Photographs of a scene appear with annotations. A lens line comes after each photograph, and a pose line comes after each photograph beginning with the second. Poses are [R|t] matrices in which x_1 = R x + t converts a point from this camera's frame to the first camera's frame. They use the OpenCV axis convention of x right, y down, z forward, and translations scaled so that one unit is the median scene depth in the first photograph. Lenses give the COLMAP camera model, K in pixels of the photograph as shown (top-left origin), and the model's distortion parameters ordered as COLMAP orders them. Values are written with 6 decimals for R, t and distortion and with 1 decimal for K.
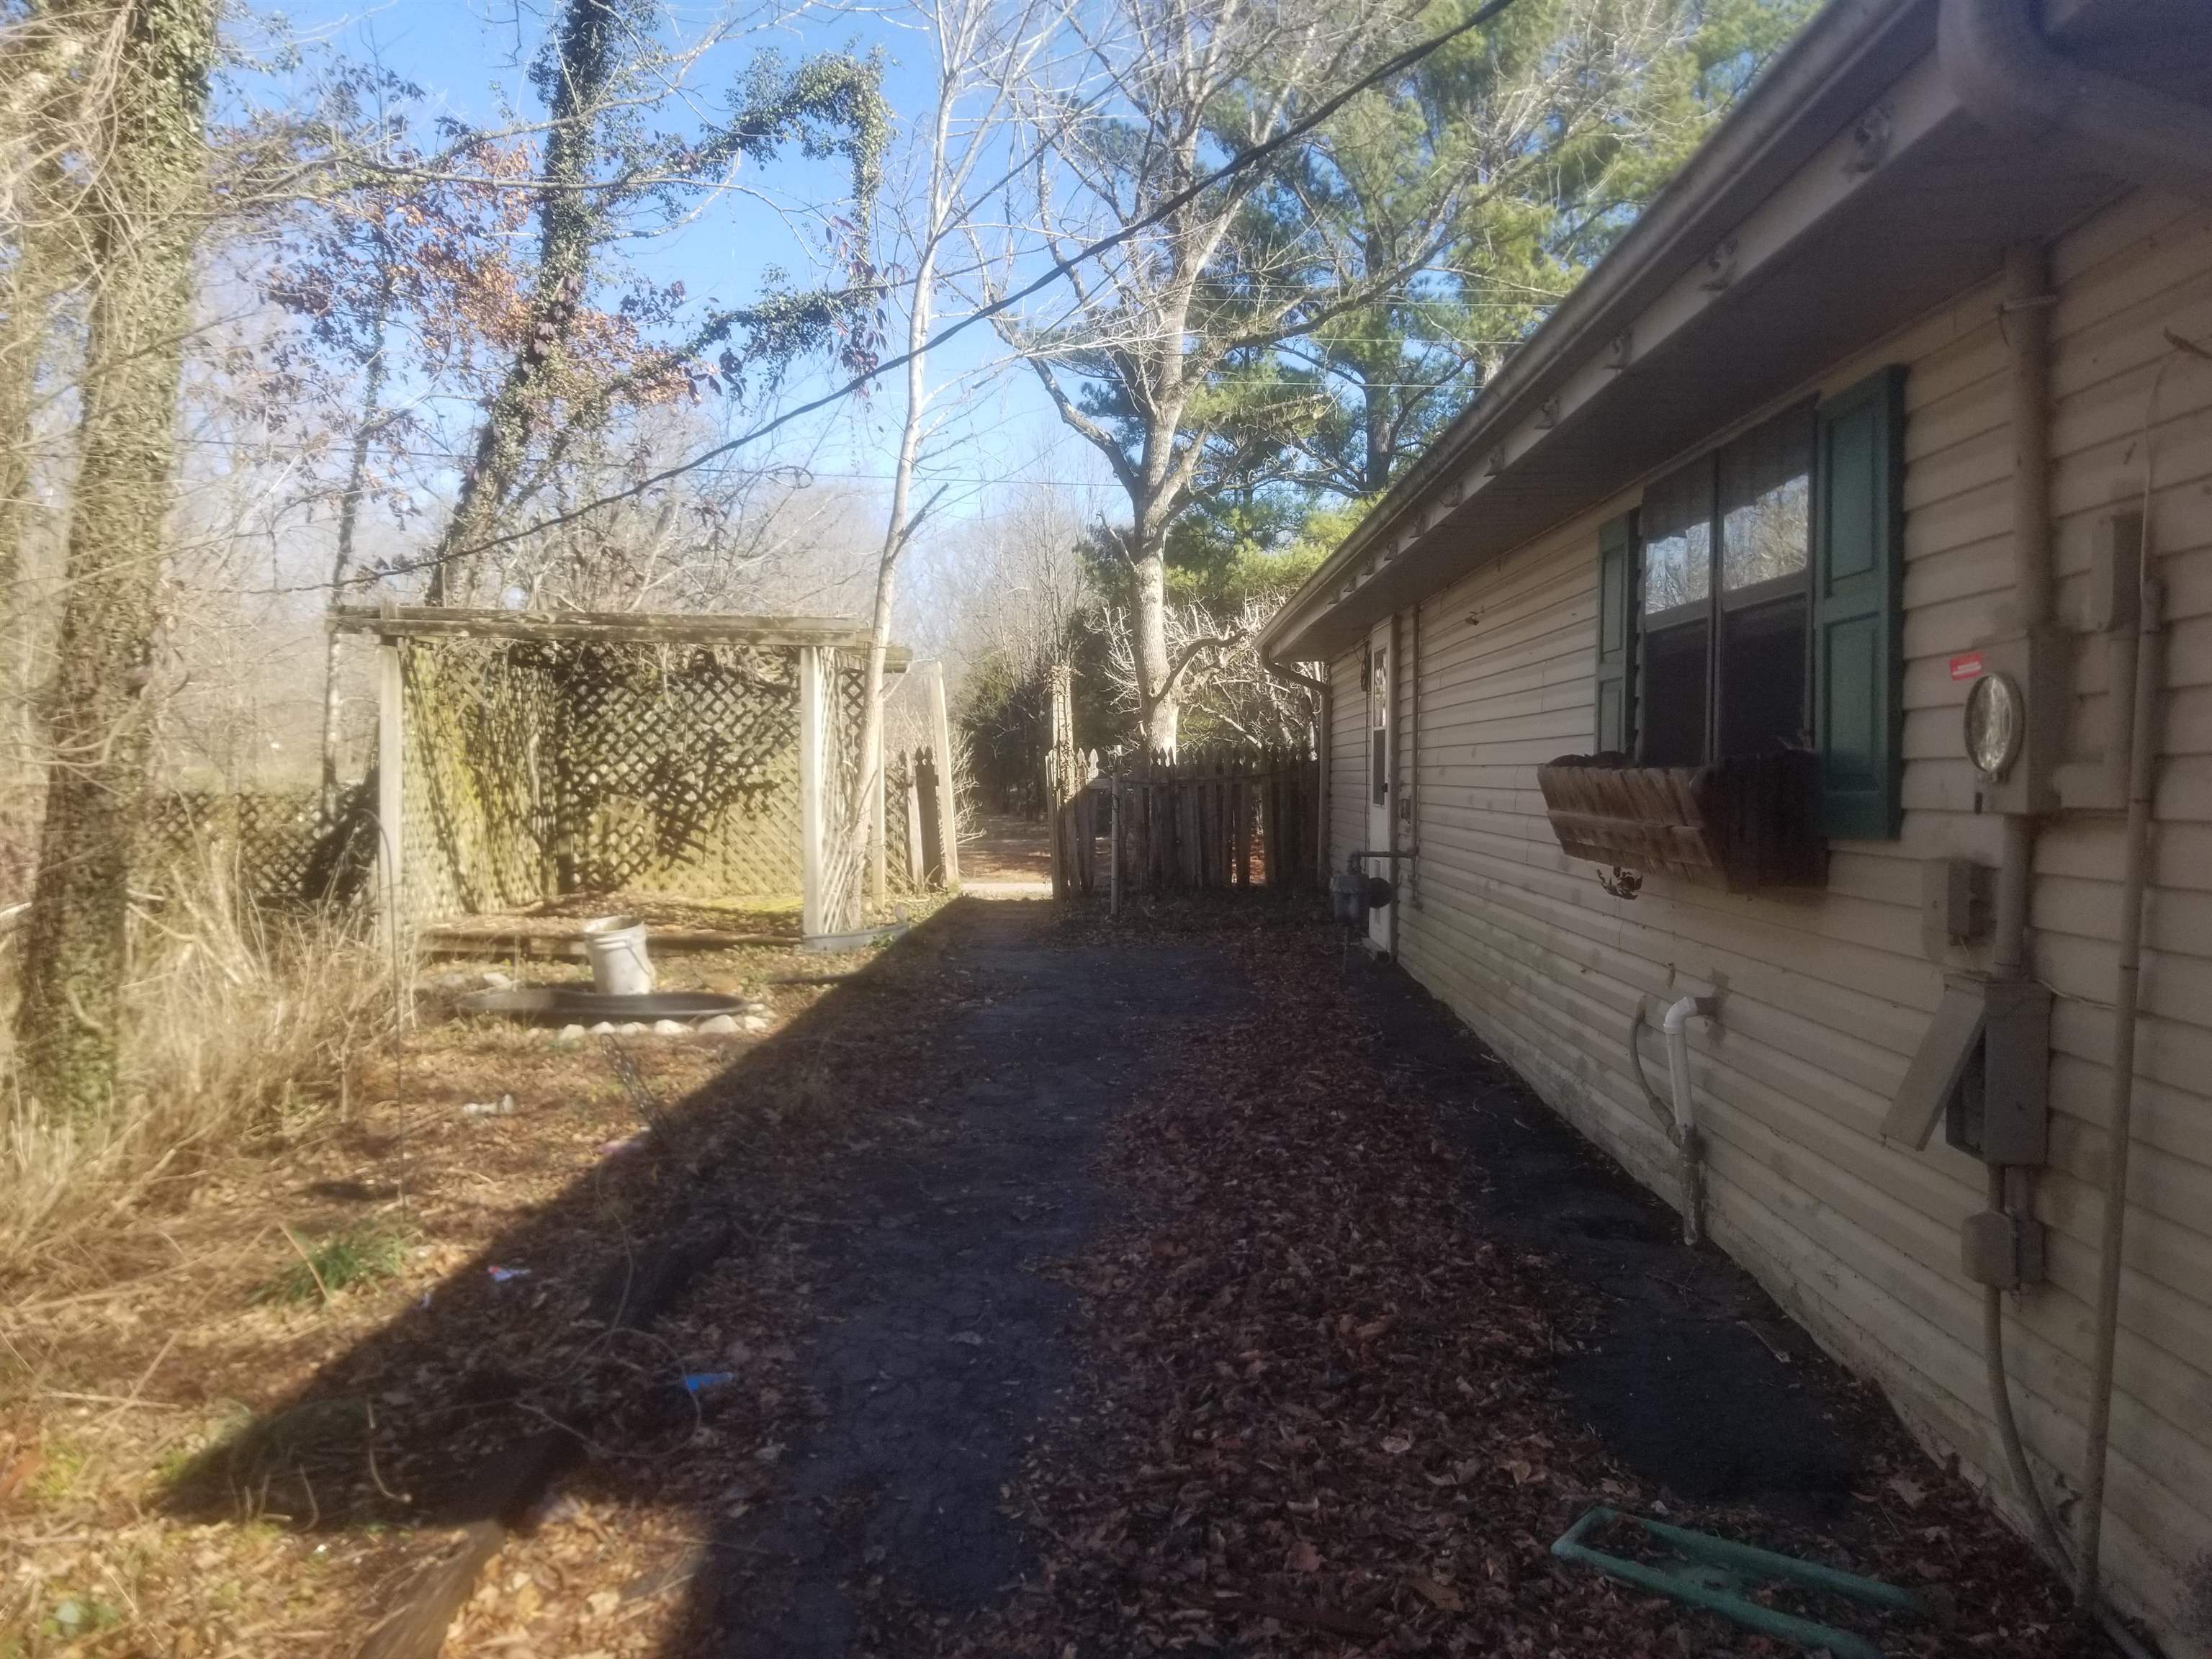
lens RADIAL K [[1829.2, 0, 1106.0], [0, 1829.2, 829.5], [0, 0, 1]] dist [0.093166, -0.178645]
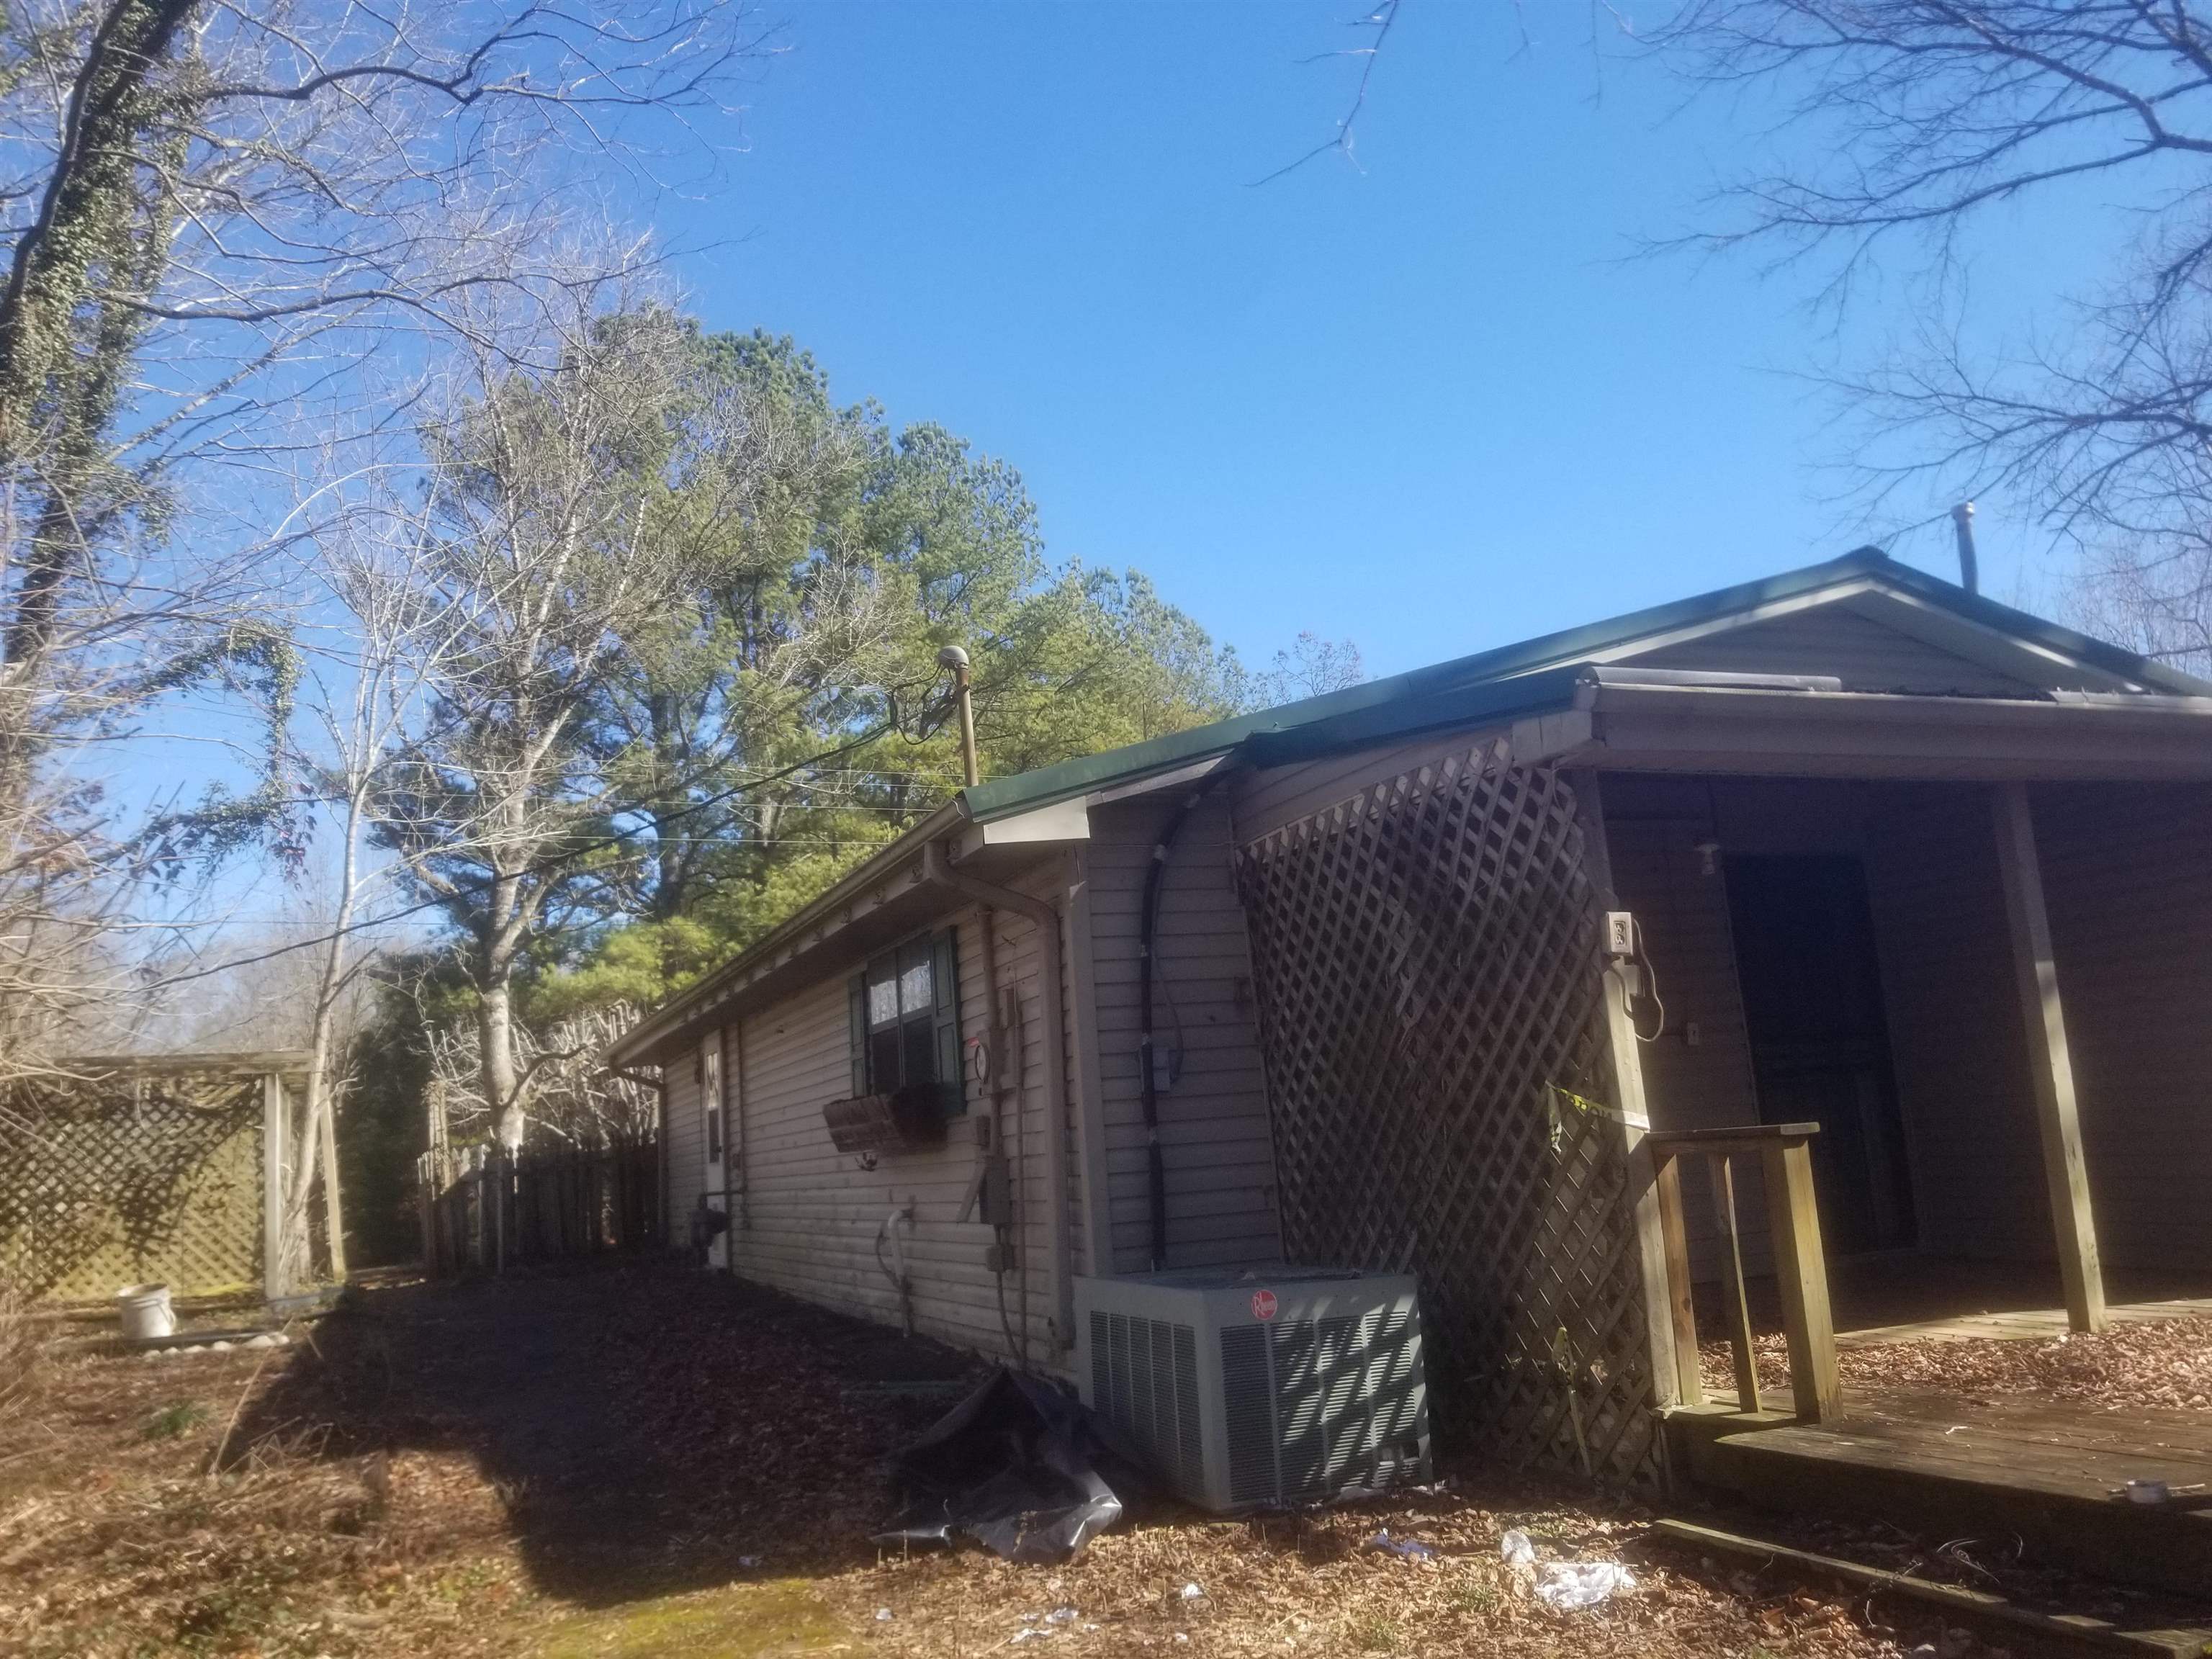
lens RADIAL K [[1765.0, 0, 1164.6], [0, 1765.0, 824.5], [0, 0, 1]] dist [0.007714, -0.003191]
pose [[0.911468, 0.001019, 0.411369, -0.083251], [0.091361, 0.974522, -0.204842, 0.037505], [-0.401097, 0.224290, 0.888153, -0.355826]]
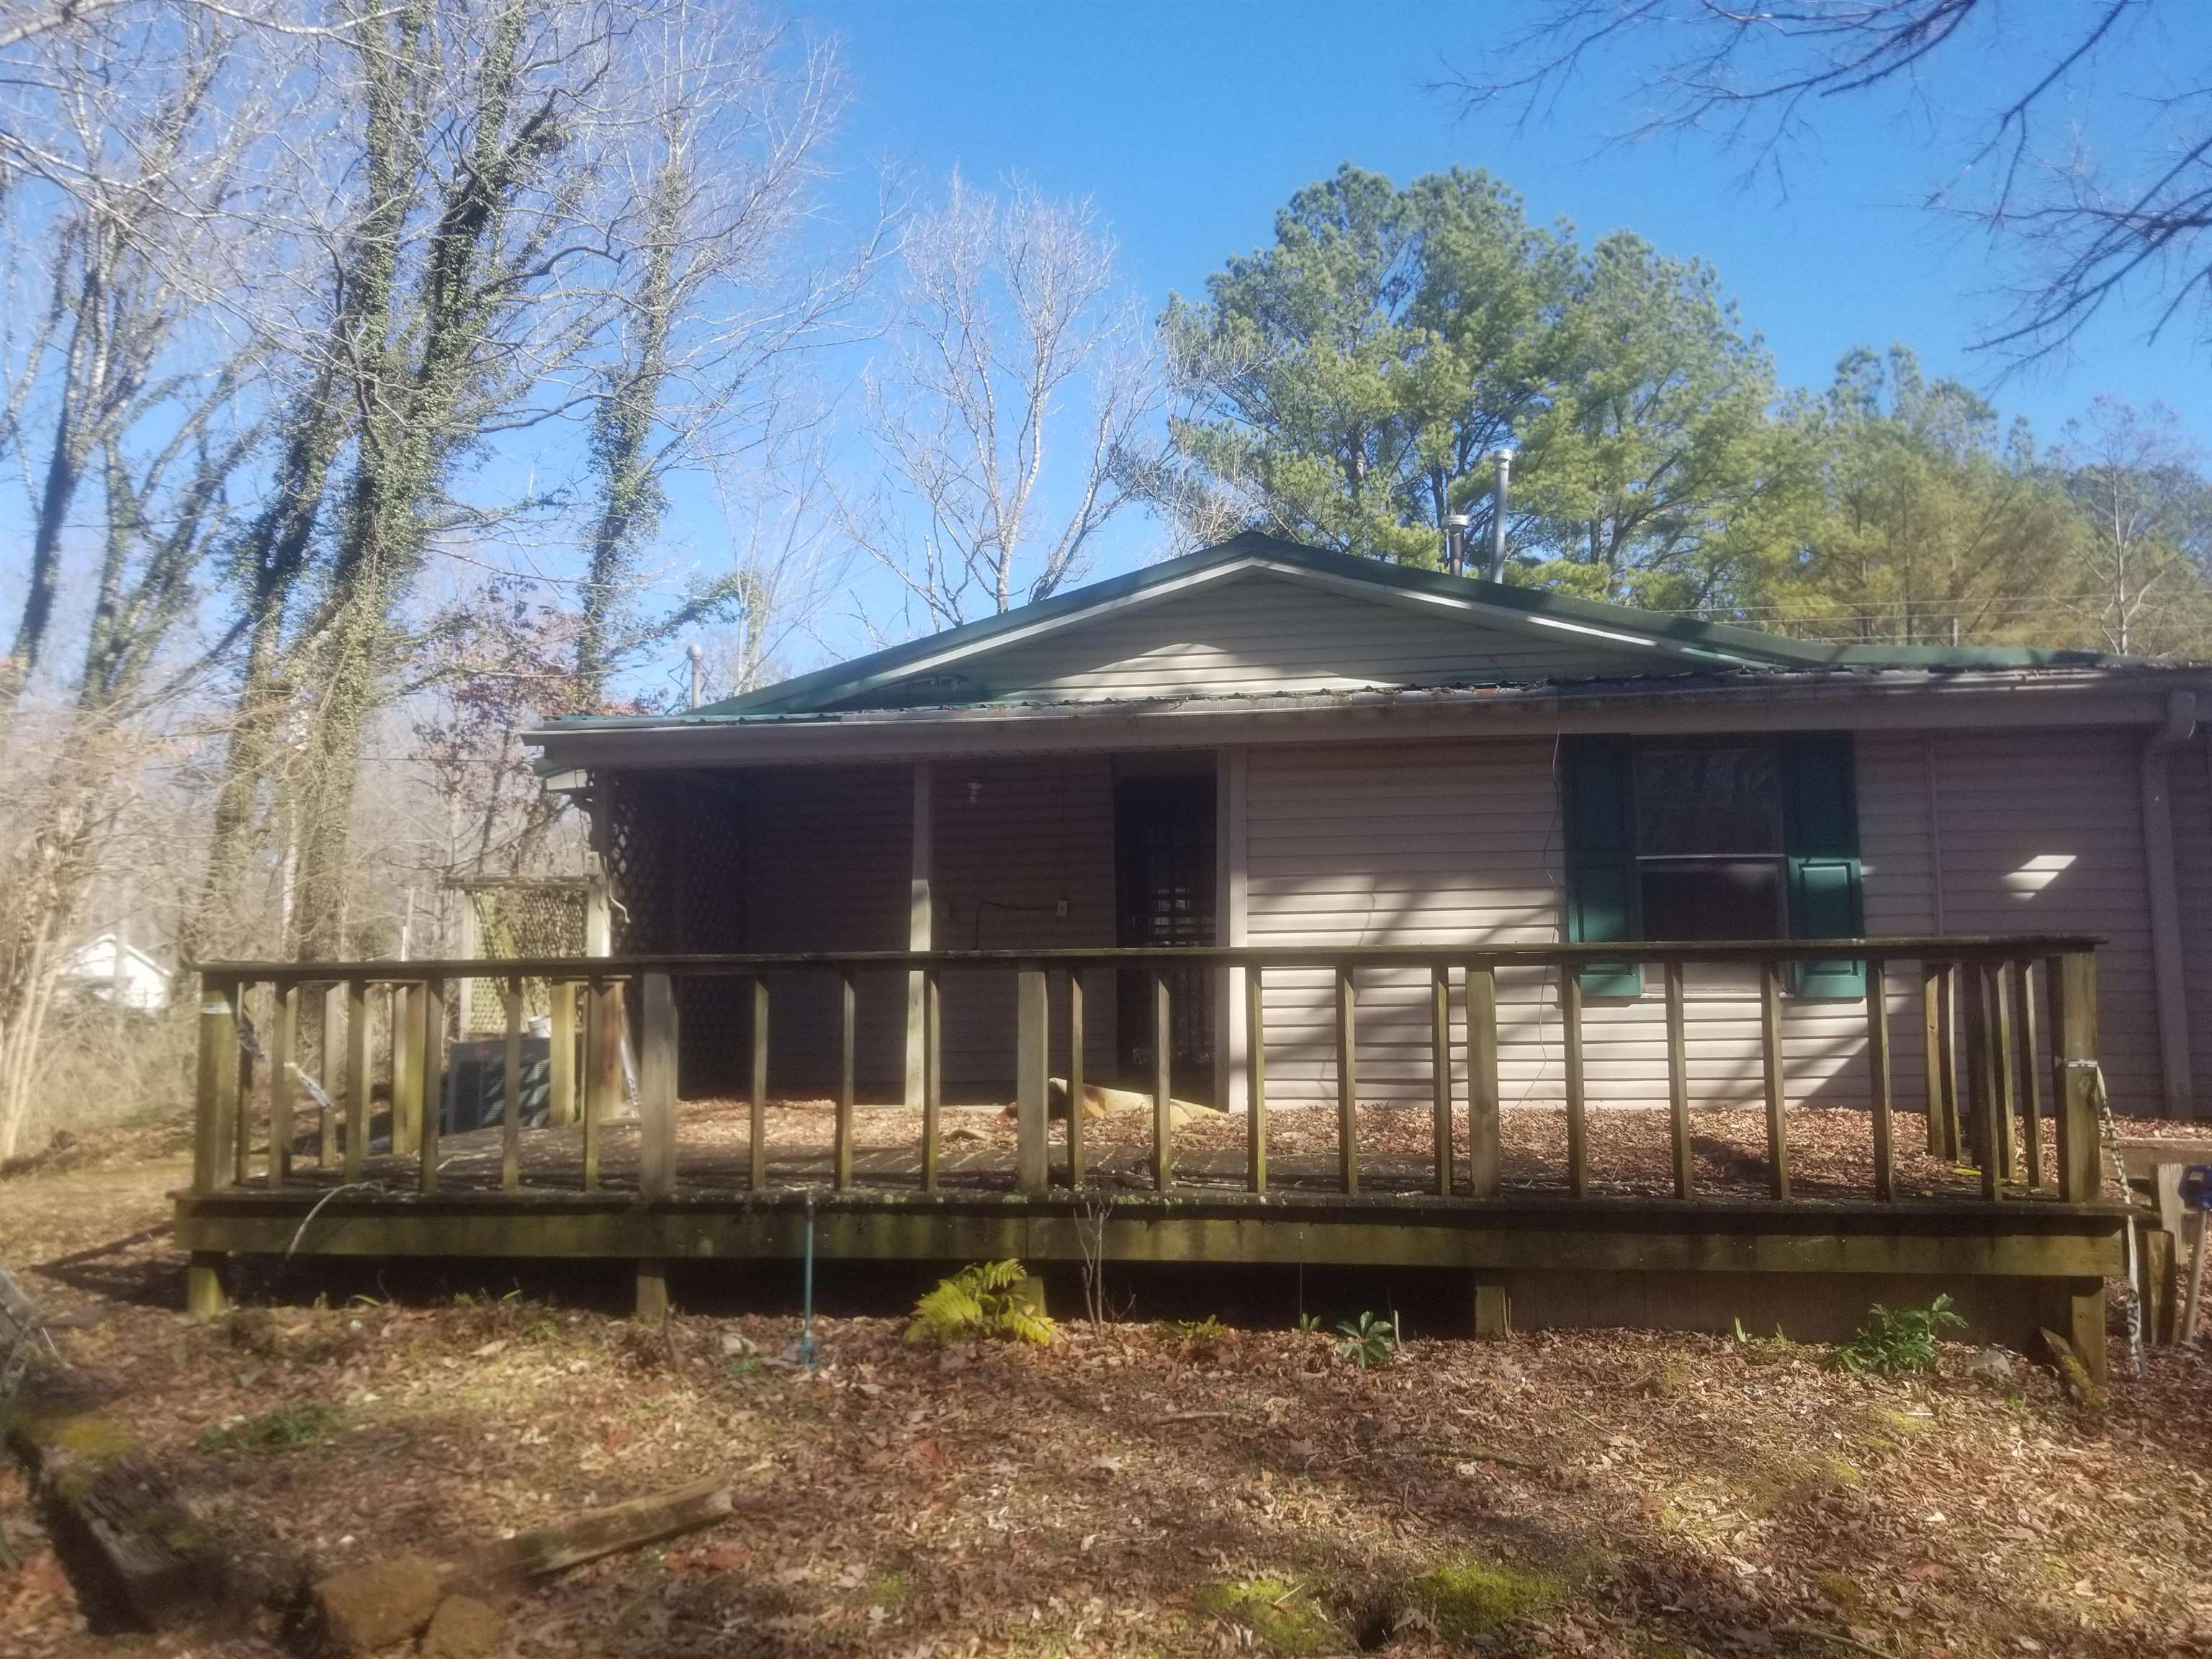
lens RADIAL K [[1731.7, 0, 1104.4], [0, 1731.7, 812.1], [0, 0, 1]] dist [0.068816, -0.109670]
pose [[0.991358, -0.036869, -0.125896, 0.481548], [0.020506, 0.991449, -0.128876, 0.064070], [0.129571, 0.125181, 0.983637, -0.718327]]
